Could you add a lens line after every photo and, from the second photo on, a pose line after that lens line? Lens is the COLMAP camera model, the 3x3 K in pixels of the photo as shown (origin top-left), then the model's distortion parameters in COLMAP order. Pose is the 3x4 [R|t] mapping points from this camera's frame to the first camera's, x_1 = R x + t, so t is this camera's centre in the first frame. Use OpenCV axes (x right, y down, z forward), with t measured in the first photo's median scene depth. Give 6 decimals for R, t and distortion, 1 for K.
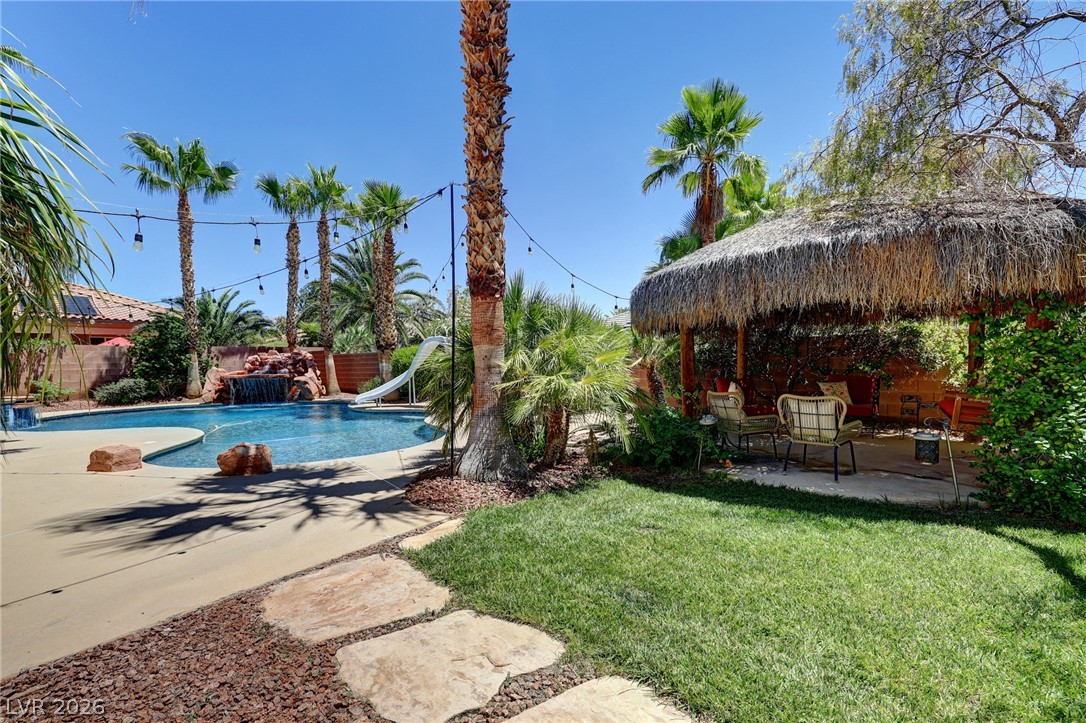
lens RADIAL K [[469.7, 0, 546.3], [0, 469.7, 400.5], [0, 0, 1]] dist [-0.000117, -0.000056]
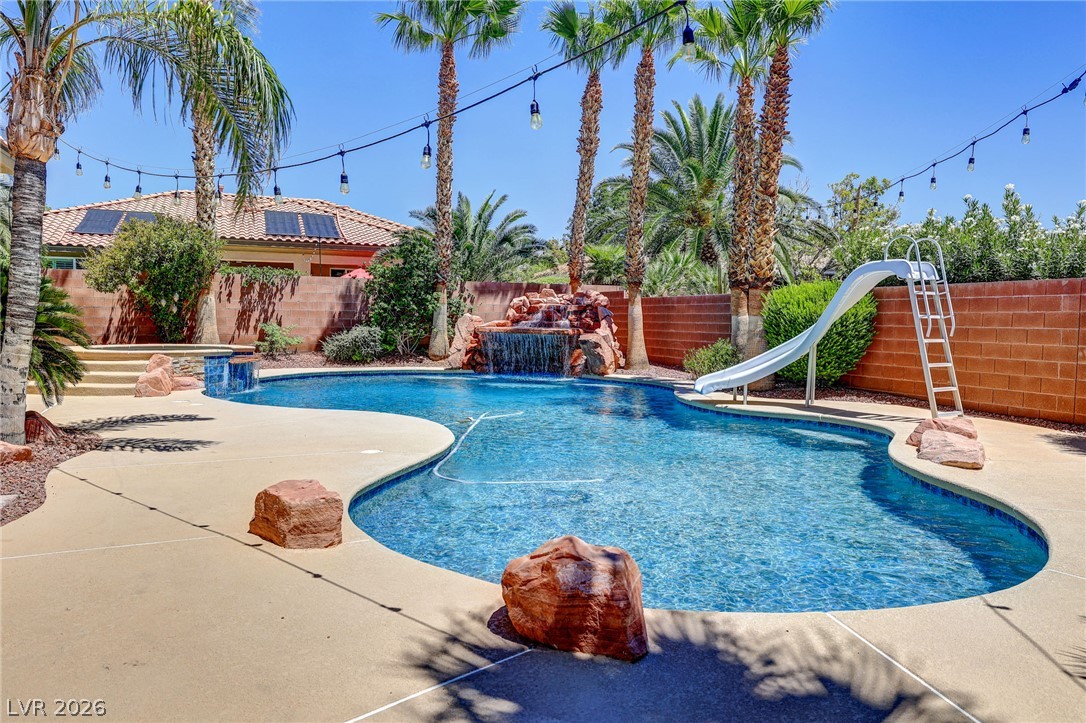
lens RADIAL K [[743.7, 0, 543.2], [0, 743.7, 360.8], [0, 0, 1]] dist [-0.001958, 0.000369]
pose [[0.876713, 0.061608, -0.477052, -0.130143], [-0.072009, 0.997398, -0.003530, -0.010398], [0.475593, 0.037447, 0.878868, 0.162958]]
